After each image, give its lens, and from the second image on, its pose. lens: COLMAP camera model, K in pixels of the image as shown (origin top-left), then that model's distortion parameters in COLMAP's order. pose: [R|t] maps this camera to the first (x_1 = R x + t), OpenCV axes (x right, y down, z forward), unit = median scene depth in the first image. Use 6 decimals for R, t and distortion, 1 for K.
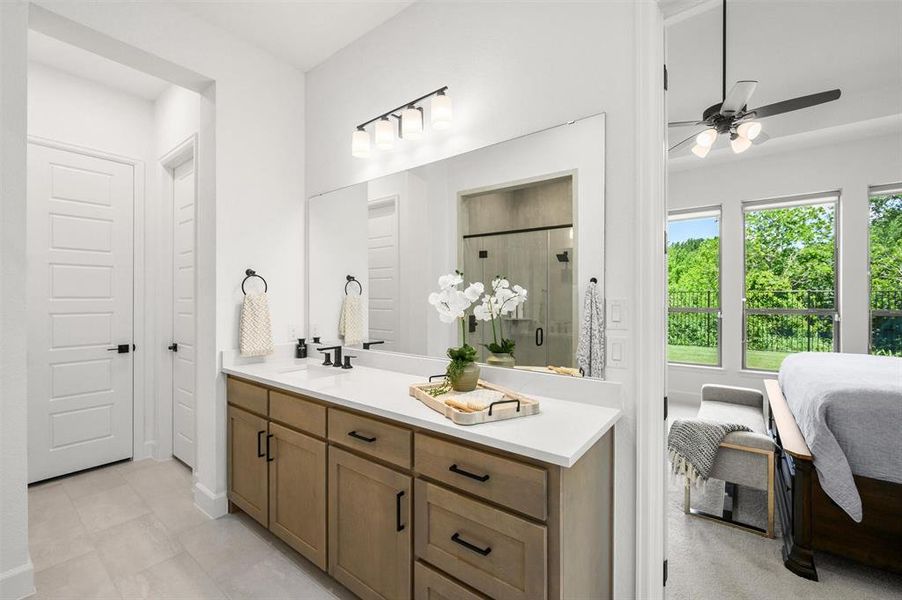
lens RADIAL K [[369.7, 0, 454.0], [0, 369.7, 301.8], [0, 0, 1]] dist [0.000040, 0.000087]
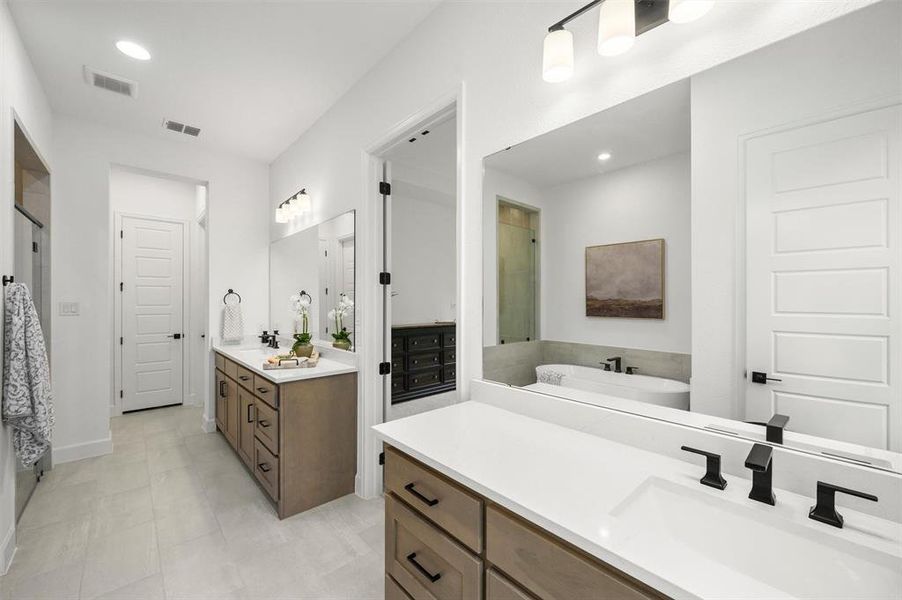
lens RADIAL K [[359.2, 0, 453.3], [0, 359.2, 300.7], [0, 0, 1]] dist [-0.001487, -0.000045]
pose [[0.983568, -0.001300, -0.180531, 0.769240], [-0.000032, 0.999973, -0.007376, -0.023959], [0.180536, 0.007261, 0.983542, -0.442179]]
